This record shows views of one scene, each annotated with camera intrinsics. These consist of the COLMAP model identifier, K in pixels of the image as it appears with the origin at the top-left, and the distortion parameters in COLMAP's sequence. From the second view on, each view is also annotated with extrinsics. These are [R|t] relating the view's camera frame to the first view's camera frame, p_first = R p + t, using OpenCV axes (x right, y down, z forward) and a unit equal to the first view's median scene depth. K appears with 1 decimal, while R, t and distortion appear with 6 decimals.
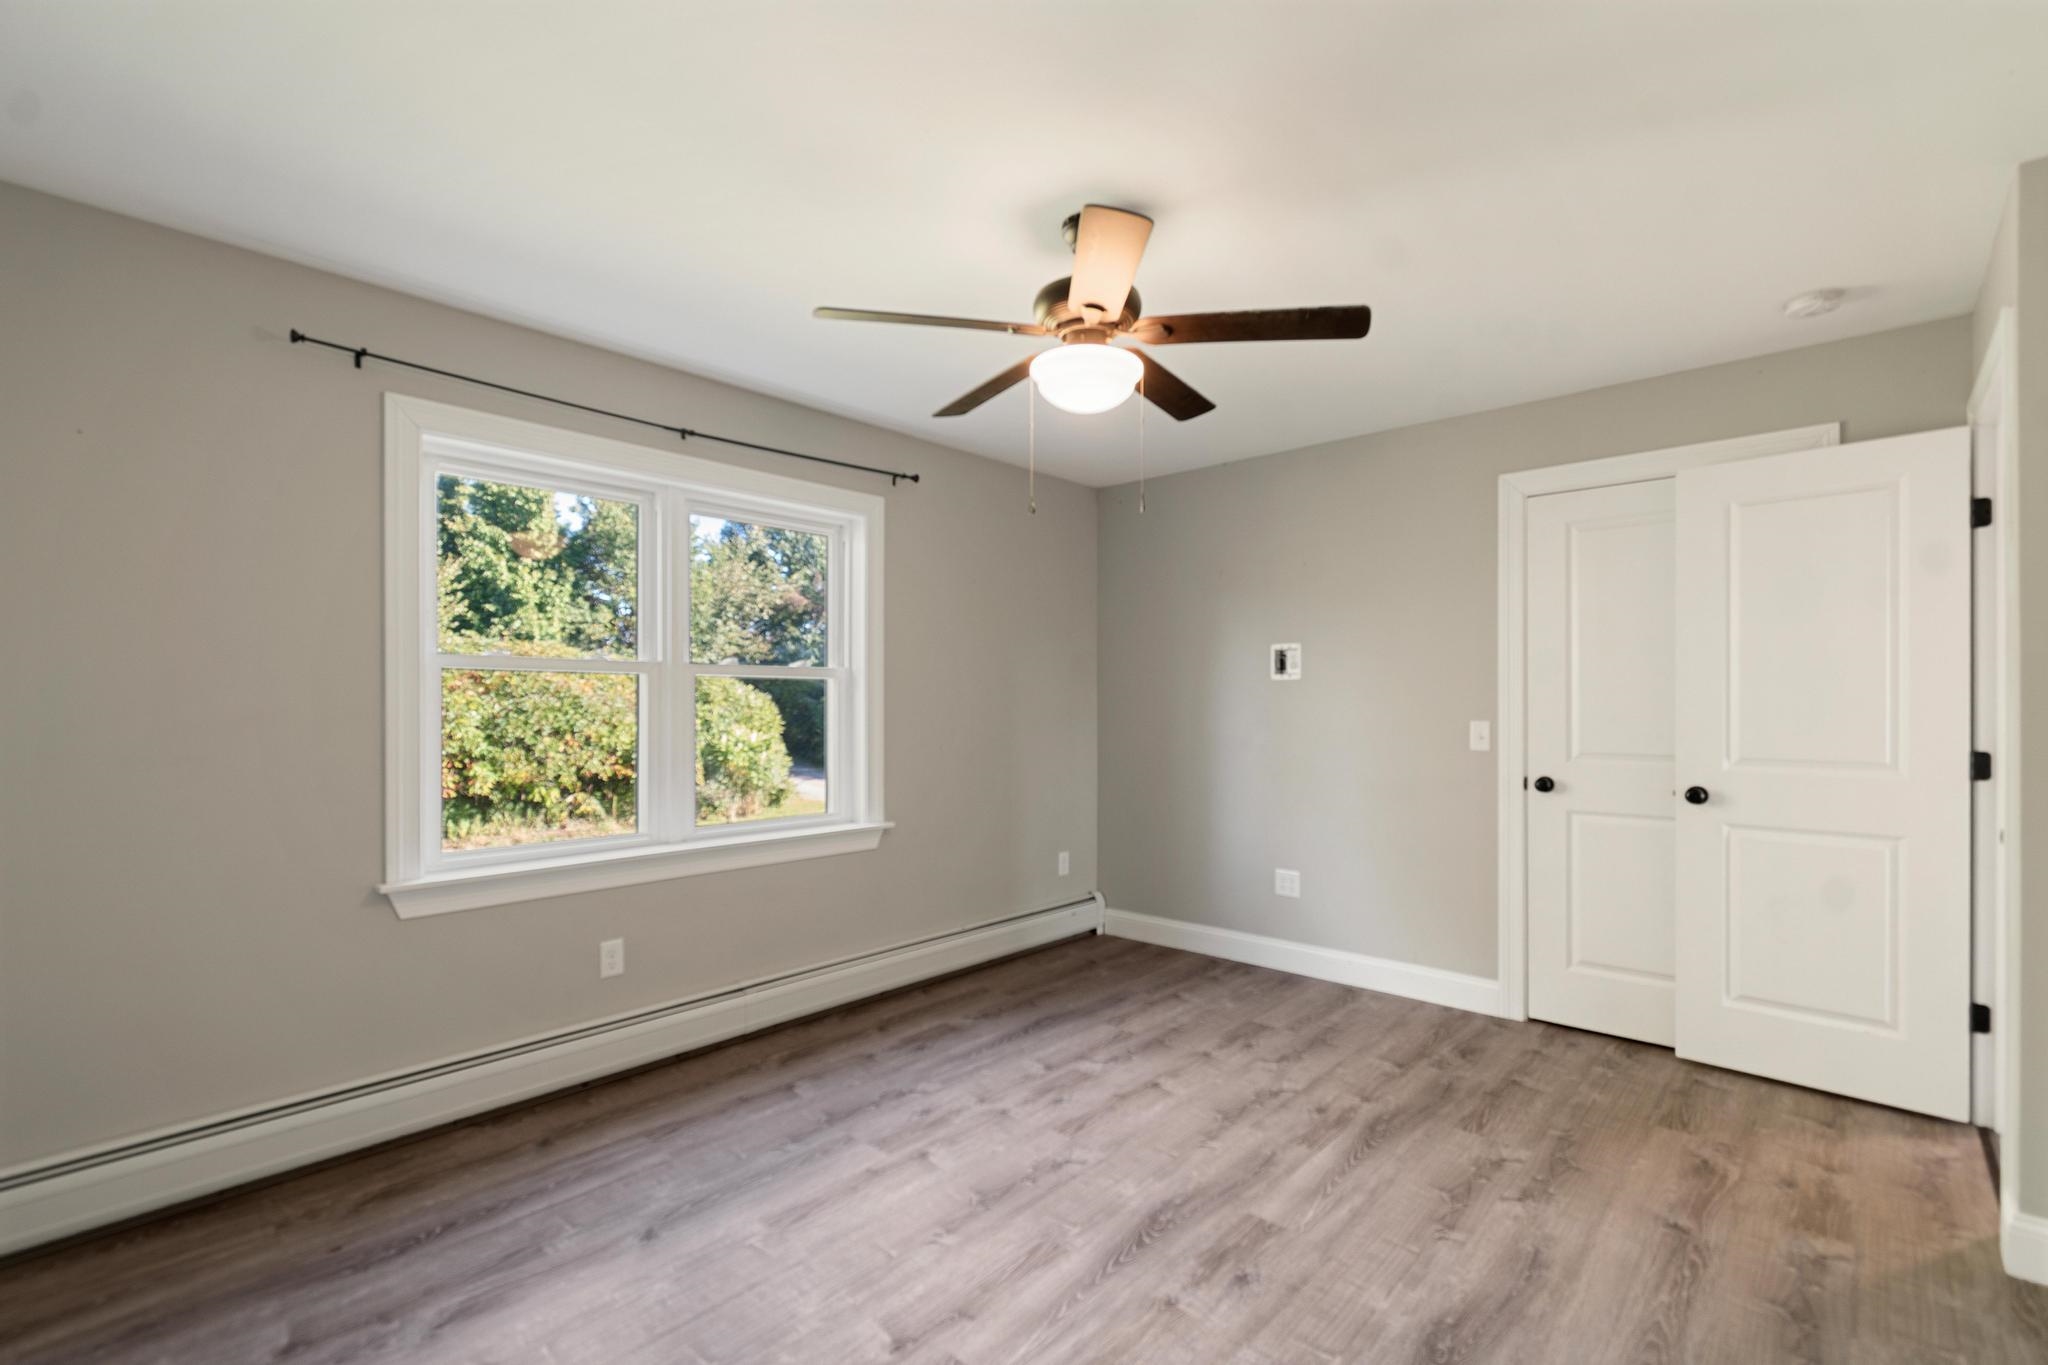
lens RADIAL K [[957.4, 0, 1024.0], [0, 957.4, 682.5], [0, 0, 1]] dist [-0.062911, 0.033404]
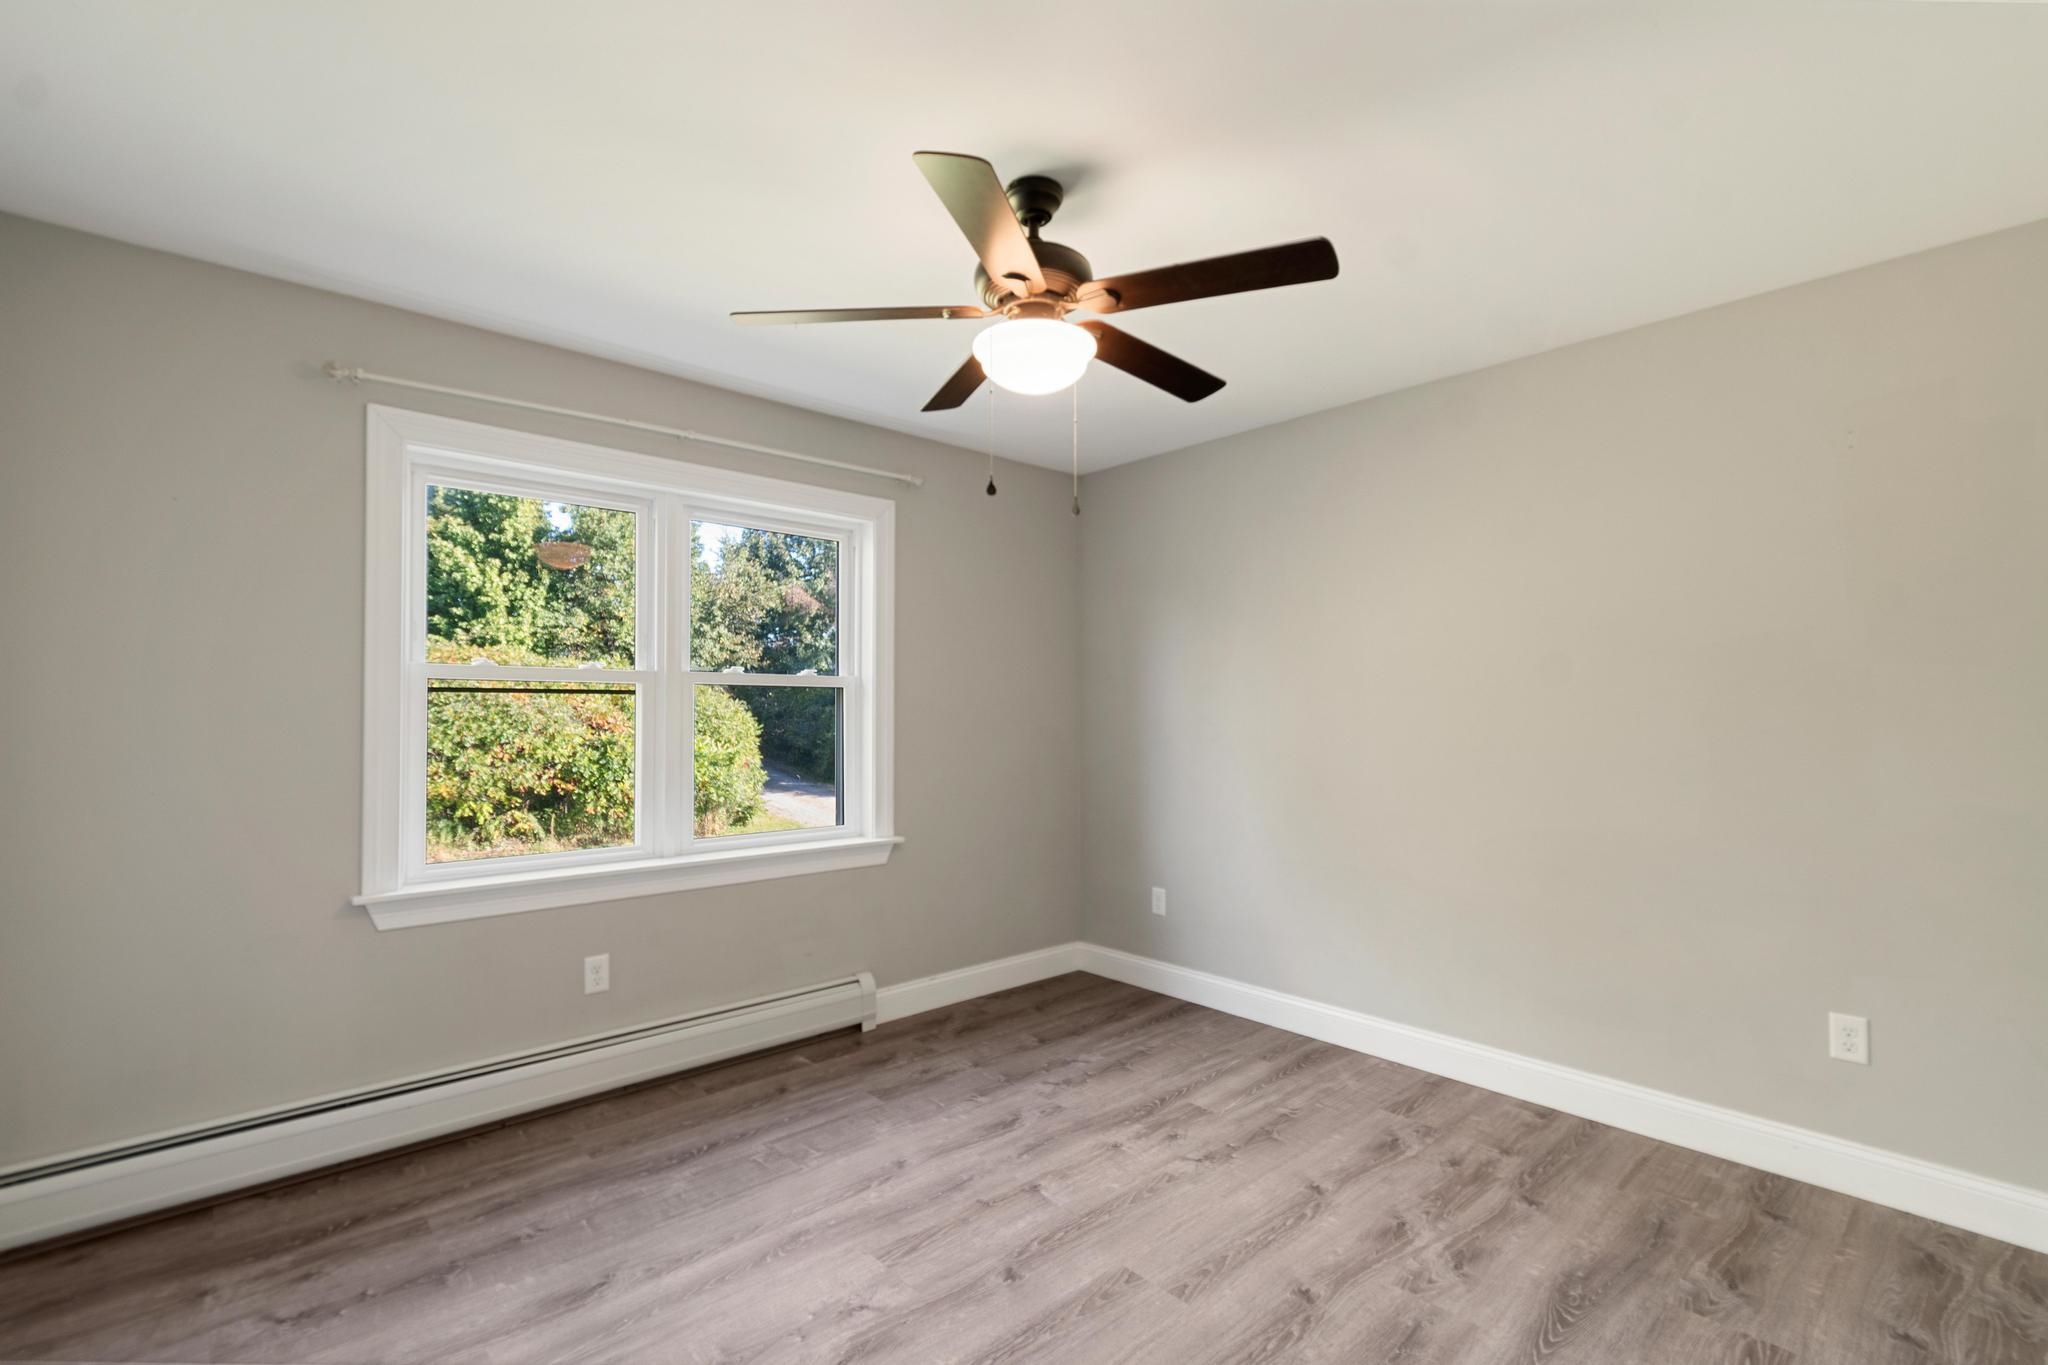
lens RADIAL K [[942.3, 0, 1031.7], [0, 942.3, 692.7], [0, 0, 1]] dist [0.004101, 0.000562]
pose [[0.996132, 0.012399, -0.086994, 0.100753], [-0.012090, 0.999919, 0.004068, -0.006560], [0.087037, -0.003001, 0.996201, 0.087577]]
